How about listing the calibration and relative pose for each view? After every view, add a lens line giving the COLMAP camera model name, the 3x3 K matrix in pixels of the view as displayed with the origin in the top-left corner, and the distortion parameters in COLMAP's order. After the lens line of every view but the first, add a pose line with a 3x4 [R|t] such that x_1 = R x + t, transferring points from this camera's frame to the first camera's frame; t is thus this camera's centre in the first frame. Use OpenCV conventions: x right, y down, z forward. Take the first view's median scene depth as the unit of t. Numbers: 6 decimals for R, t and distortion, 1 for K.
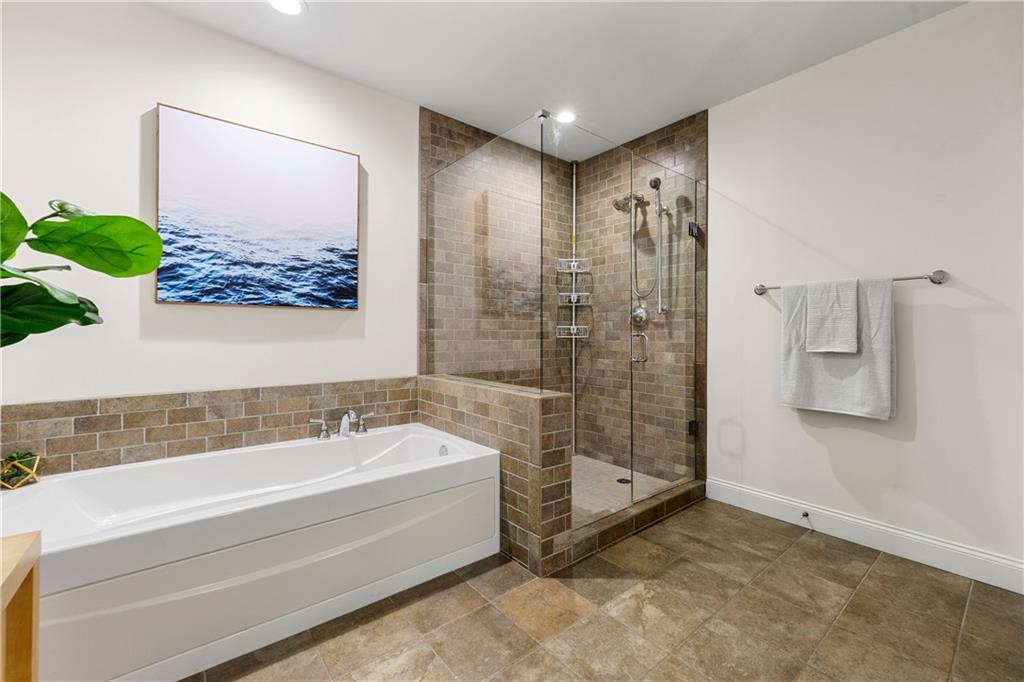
lens RADIAL K [[428.4, 0, 516.2], [0, 428.4, 331.6], [0, 0, 1]] dist [0.001522, 0.000225]
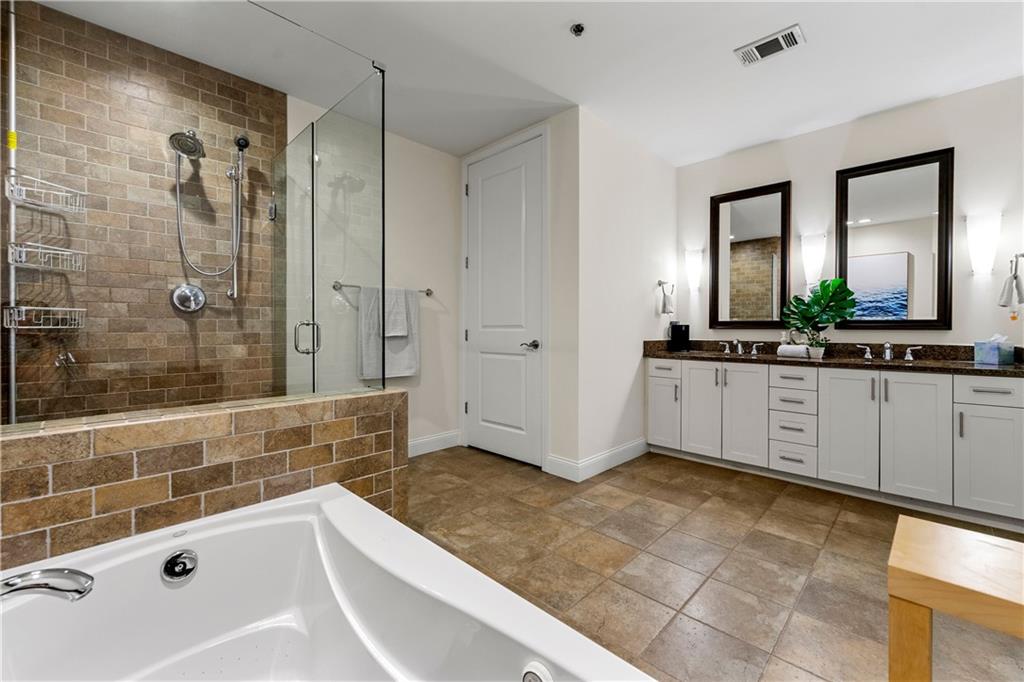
lens RADIAL K [[428.4, 0, 520.4], [0, 428.4, 332.2], [0, 0, 1]] dist [0.001522, 0.000225]
pose [[-0.126641, -0.013410, 0.991858, -0.571701], [-0.004503, 0.999906, 0.012944, 0.010337], [-0.991938, -0.002827, -0.126689, 0.562109]]
